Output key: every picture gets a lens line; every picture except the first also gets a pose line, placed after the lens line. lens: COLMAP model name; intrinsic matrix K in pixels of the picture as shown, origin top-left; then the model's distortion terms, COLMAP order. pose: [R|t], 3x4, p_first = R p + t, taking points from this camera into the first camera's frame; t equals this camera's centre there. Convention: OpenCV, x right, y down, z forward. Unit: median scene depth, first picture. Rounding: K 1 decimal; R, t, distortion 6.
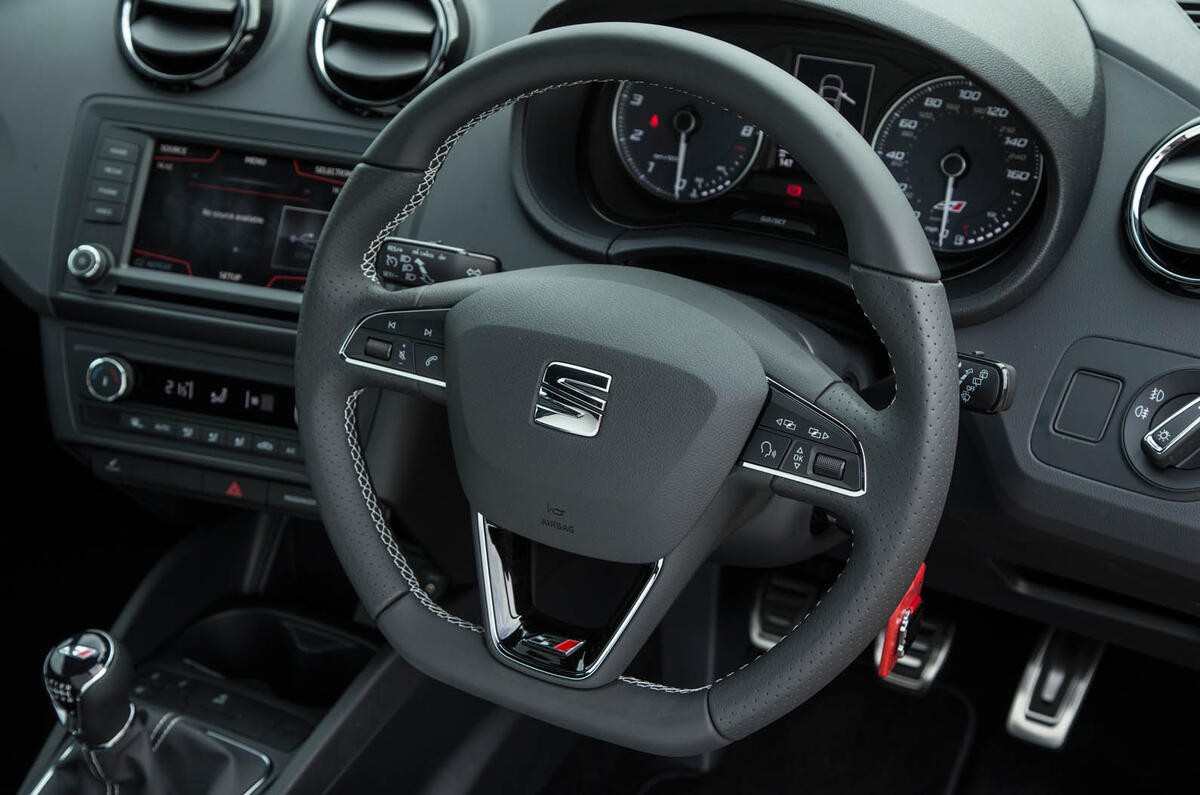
lens RADIAL K [[1891.8, 0, 599.4], [0, 1891.8, 401.8], [0, 0, 1]] dist [0.172723, 0.000000]
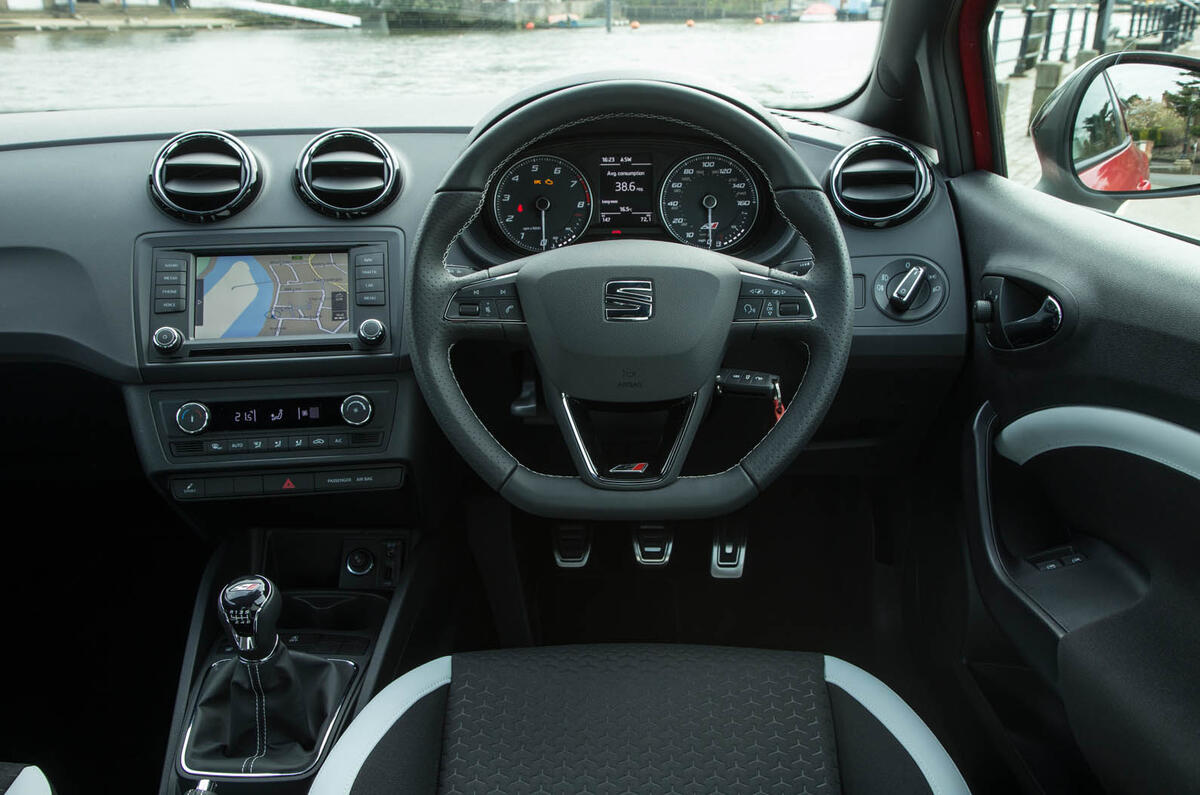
lens RADIAL K [[1108.3, 0, 607.0], [0, 1108.3, 398.1], [0, 0, 1]] dist [-0.013554, 0.000000]
pose [[0.882130, -0.147282, 0.447386, -0.363602], [0.225556, 0.965951, -0.126743, 0.151800], [-0.413486, 0.212714, 0.885315, 0.156060]]
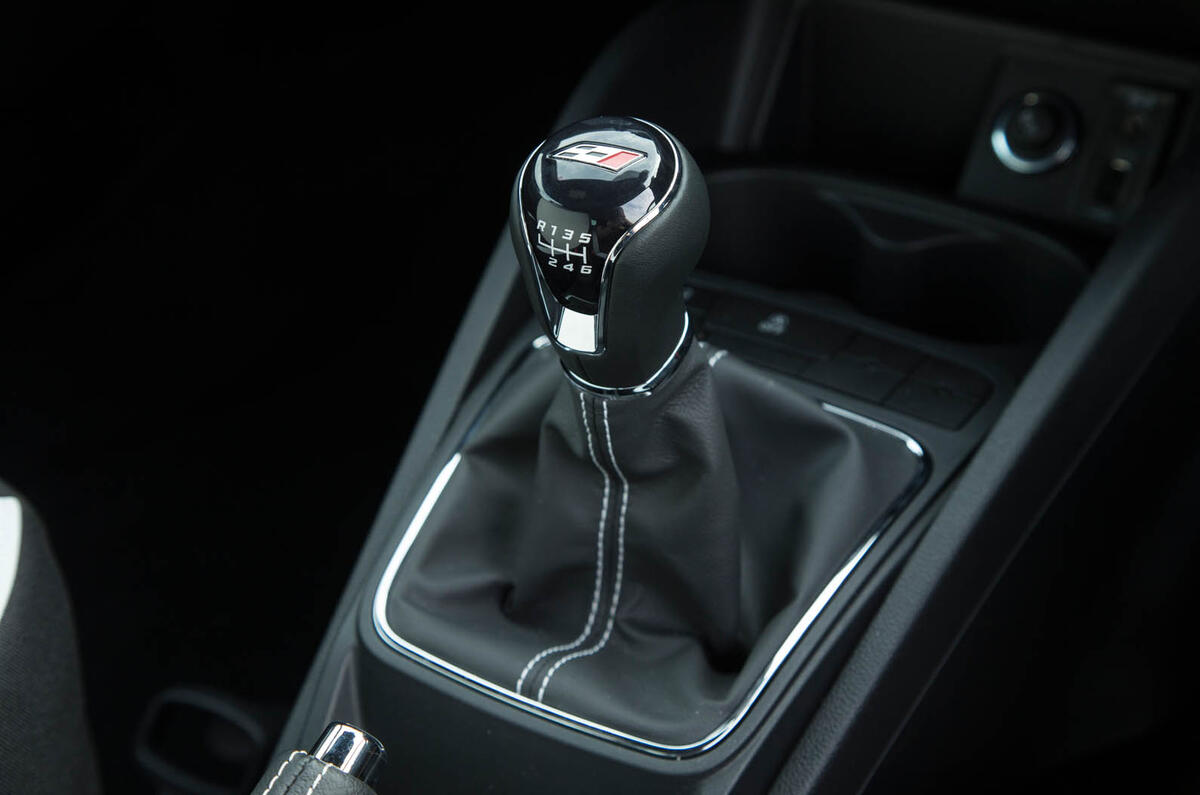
lens RADIAL K [[2137.9, 0, 598.9], [0, 2137.9, 396.6], [0, 0, 1]] dist [0.090078, 0.000000]
pose [[0.999827, 0.002444, -0.018420, -0.253379], [-0.000444, 0.994176, 0.107768, 0.126608], [0.018576, -0.107741, 0.994005, 0.510623]]
